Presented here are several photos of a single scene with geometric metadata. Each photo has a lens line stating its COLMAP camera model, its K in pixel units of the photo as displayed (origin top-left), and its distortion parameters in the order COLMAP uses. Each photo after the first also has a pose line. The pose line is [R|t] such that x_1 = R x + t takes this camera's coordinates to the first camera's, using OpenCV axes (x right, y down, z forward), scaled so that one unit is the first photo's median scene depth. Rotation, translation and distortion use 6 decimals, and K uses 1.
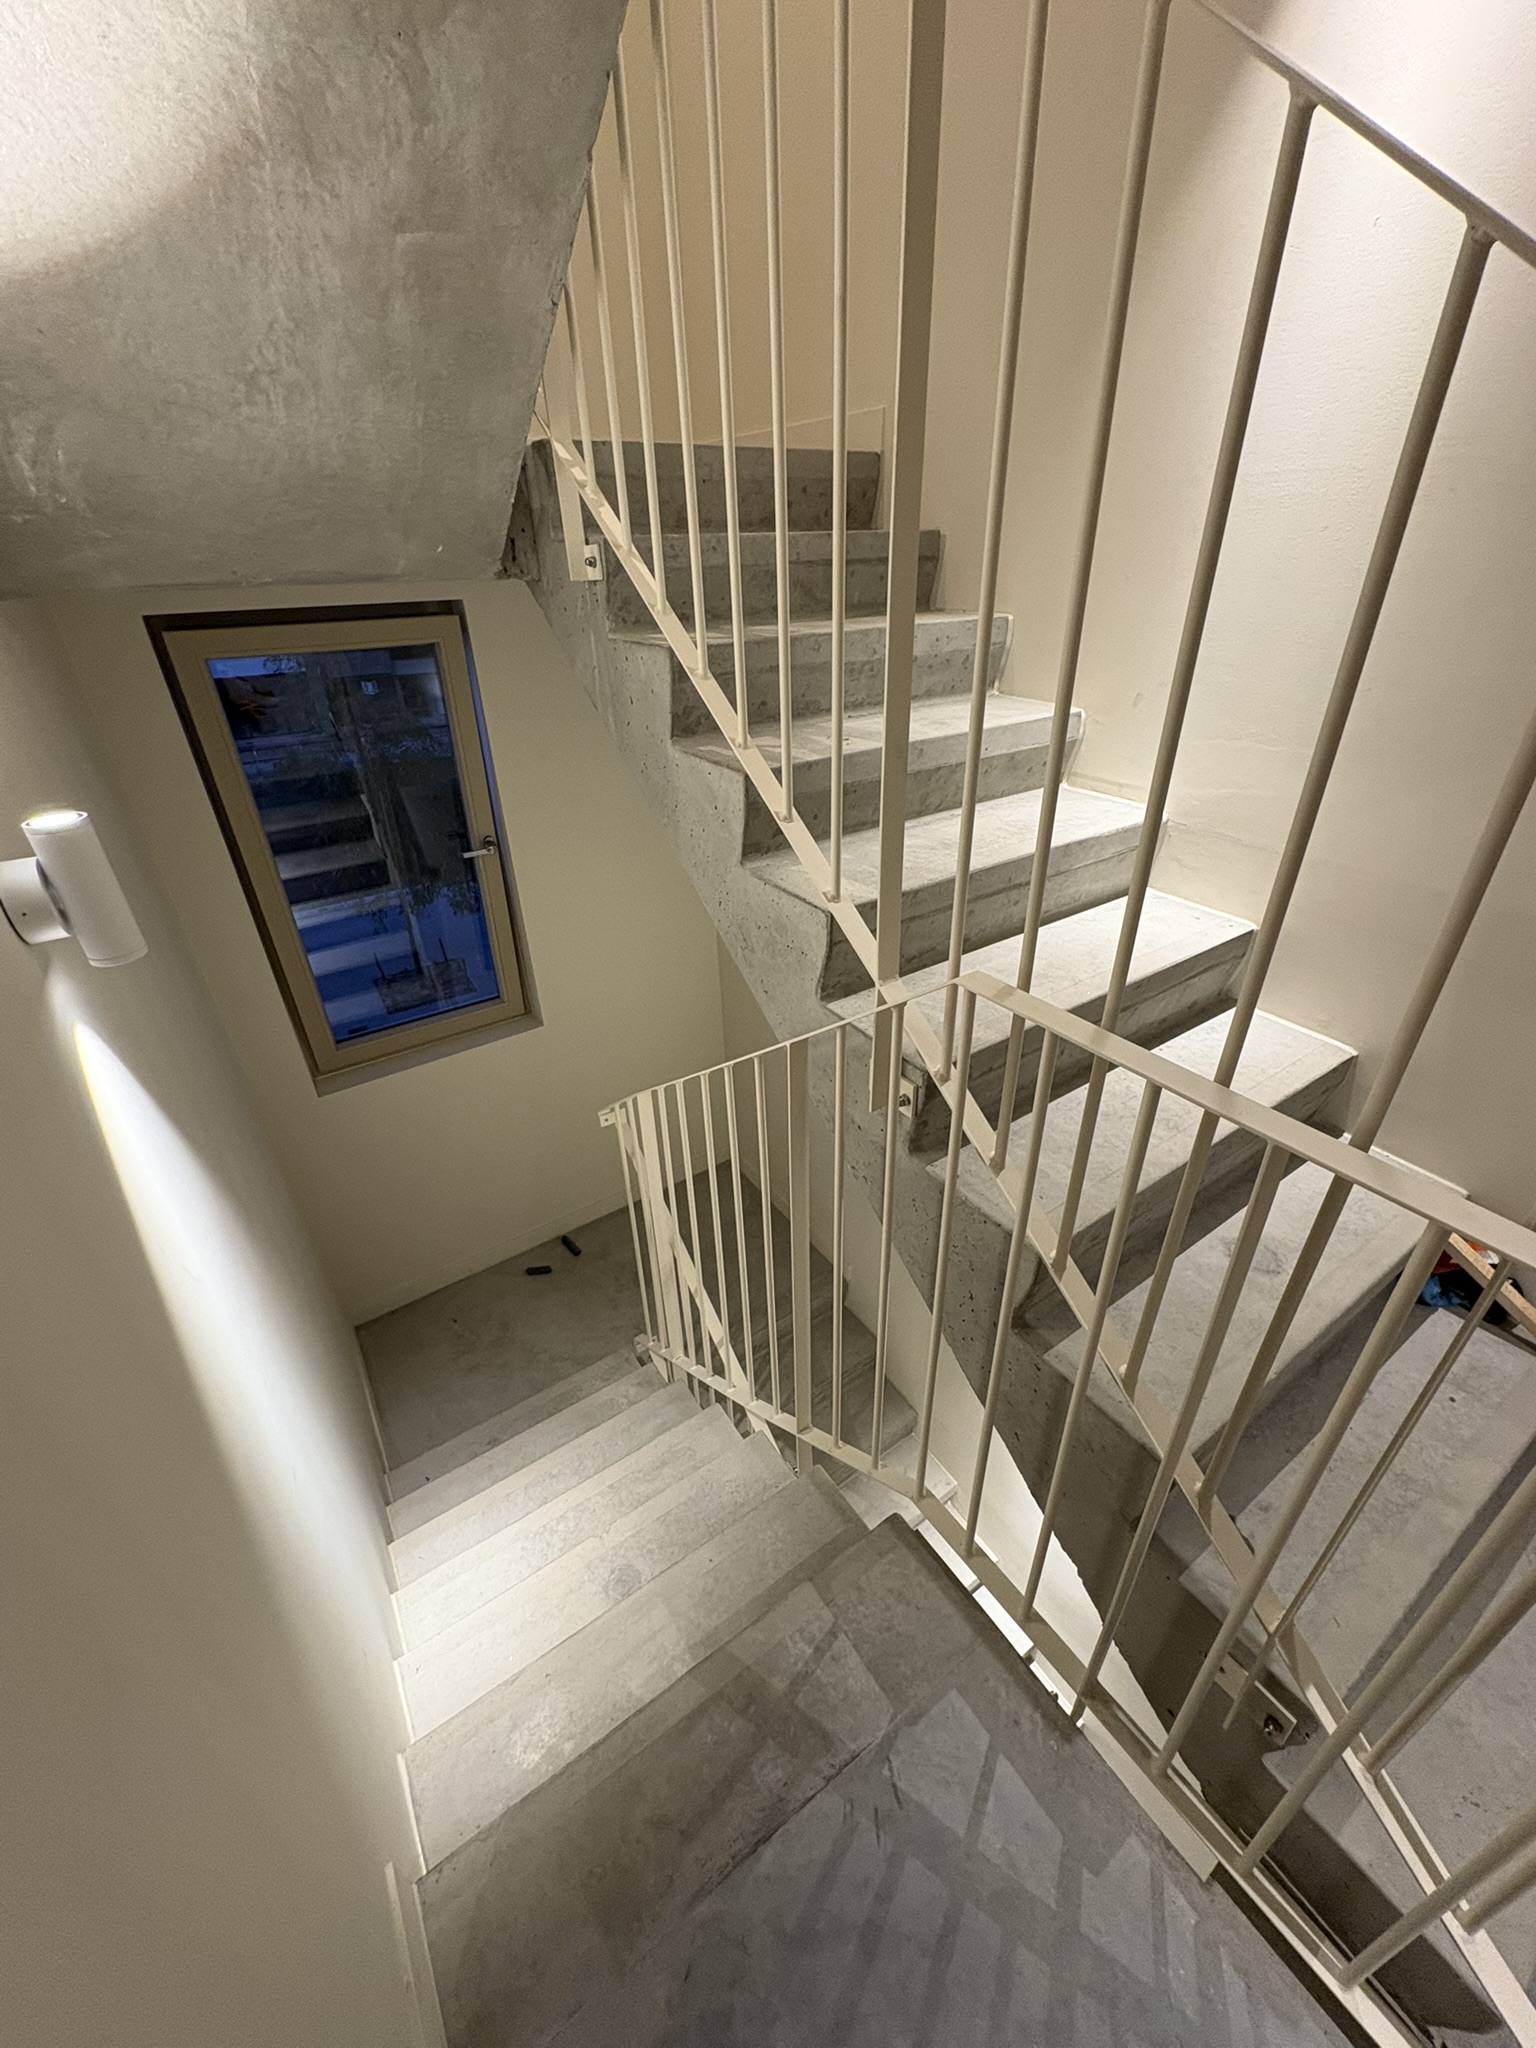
lens RADIAL K [[814.9, 0, 769.0], [0, 814.9, 1014.9], [0, 0, 1]] dist [0.002612, 0.000087]
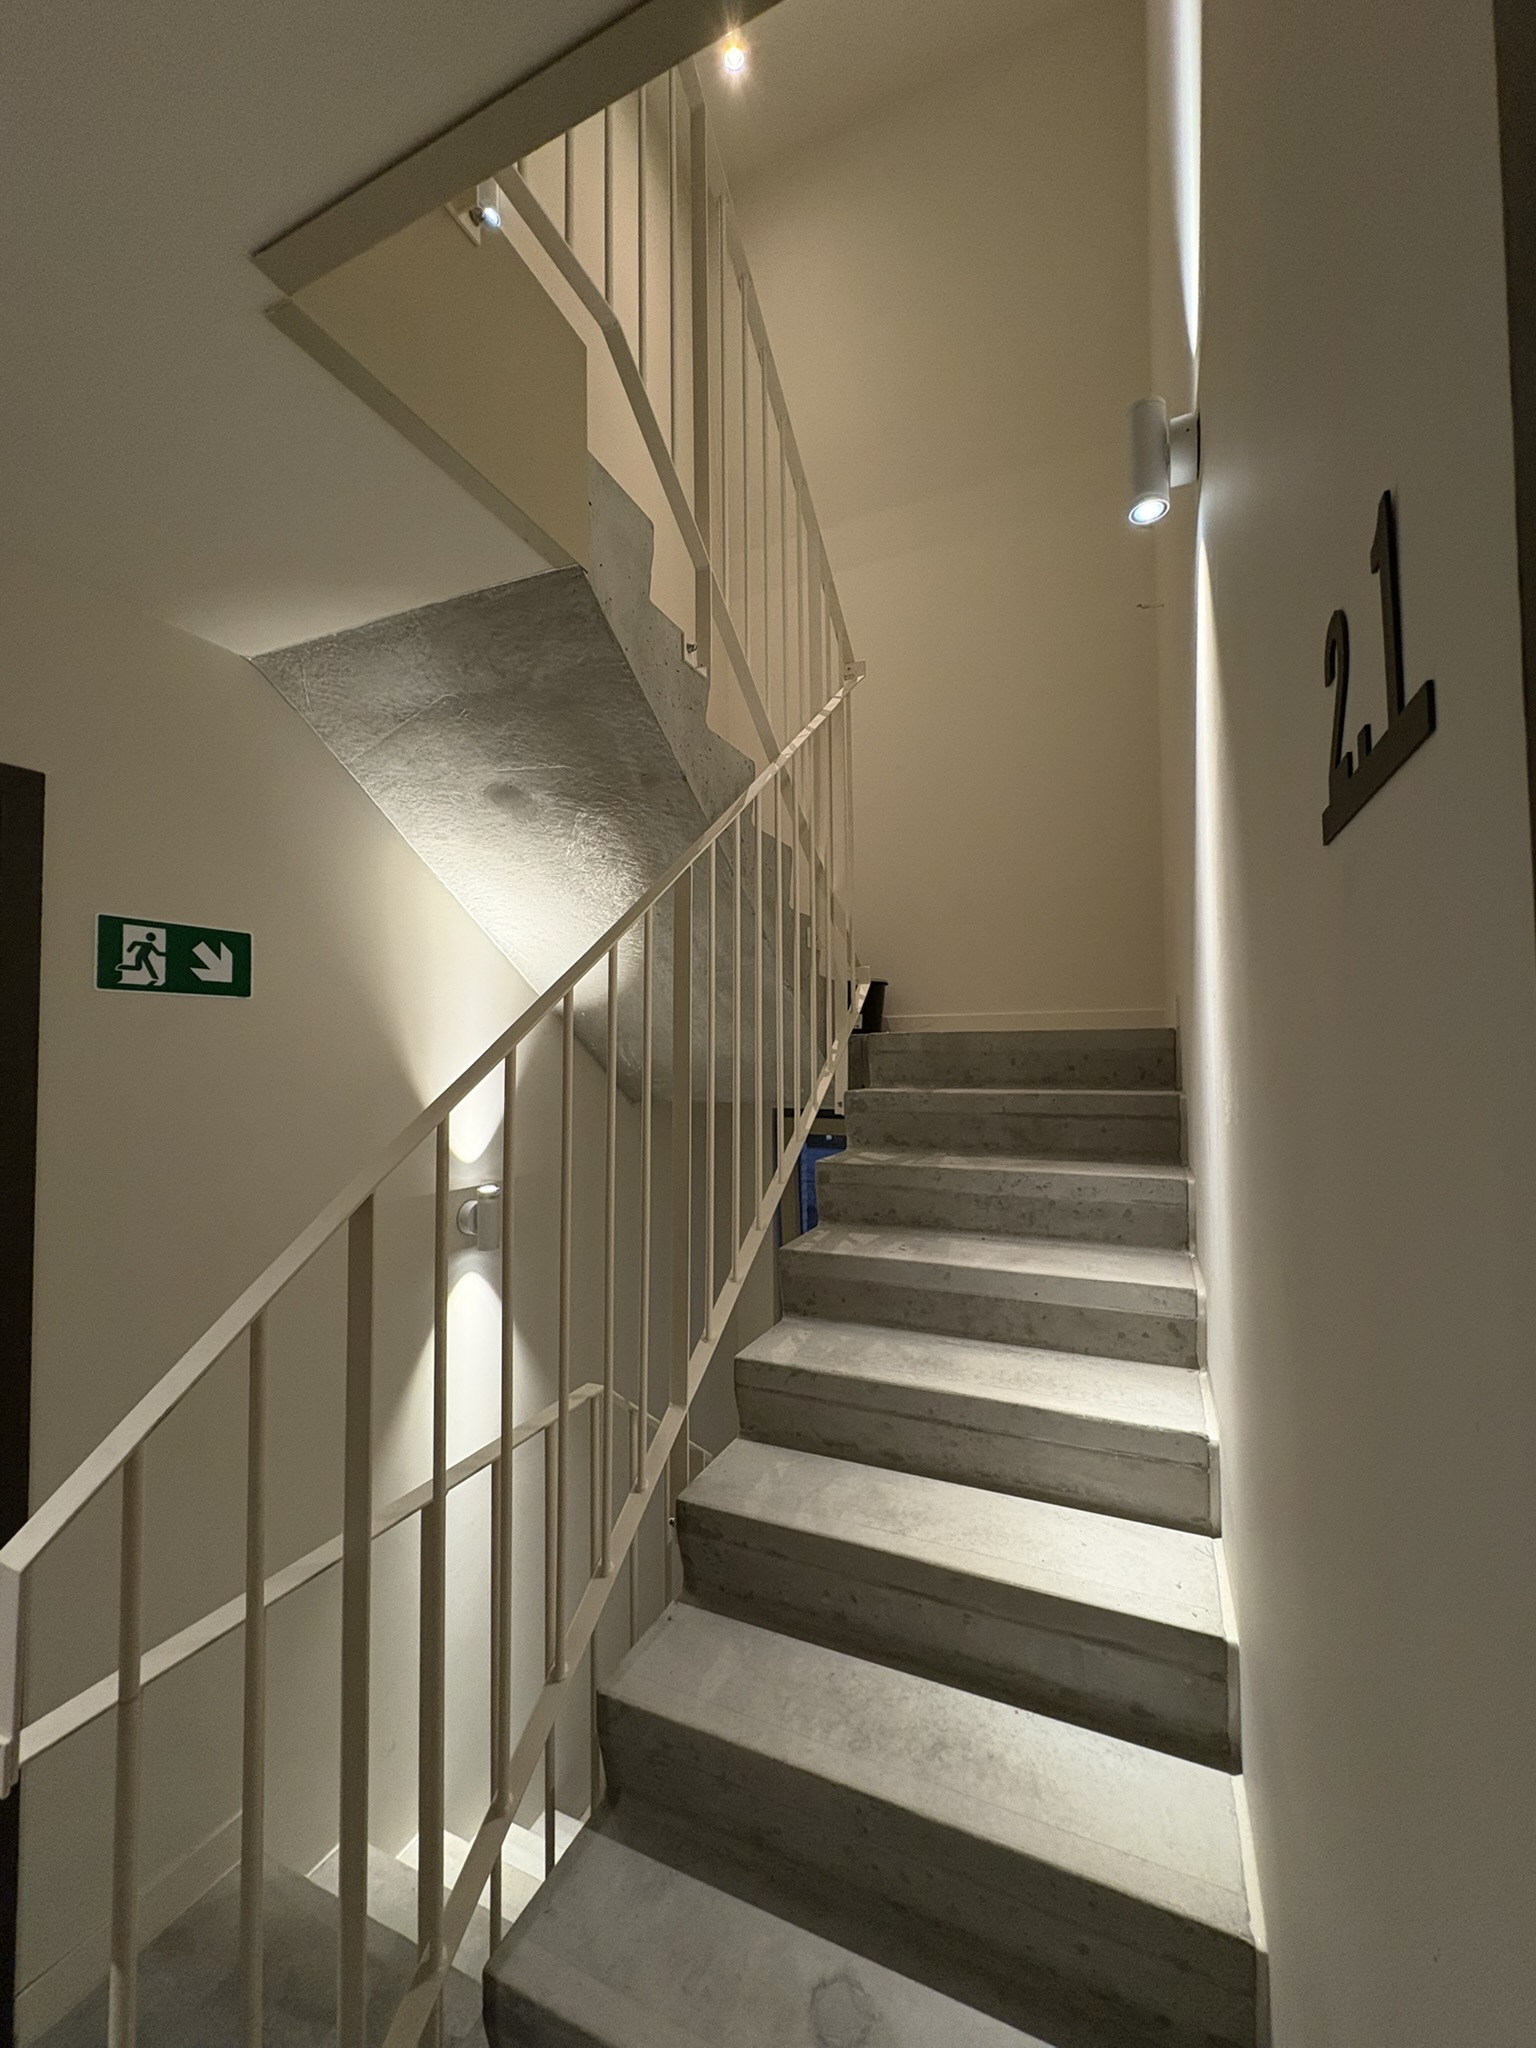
lens RADIAL K [[814.9, 0, 769.0], [0, 814.9, 1014.9], [0, 0, 1]] dist [0.002612, 0.000087]
pose [[0.533952, -0.018464, -0.845313, 0.461983], [-0.427290, 0.856810, -0.288618, -0.090783], [0.729601, 0.515302, 0.449606, 0.056964]]
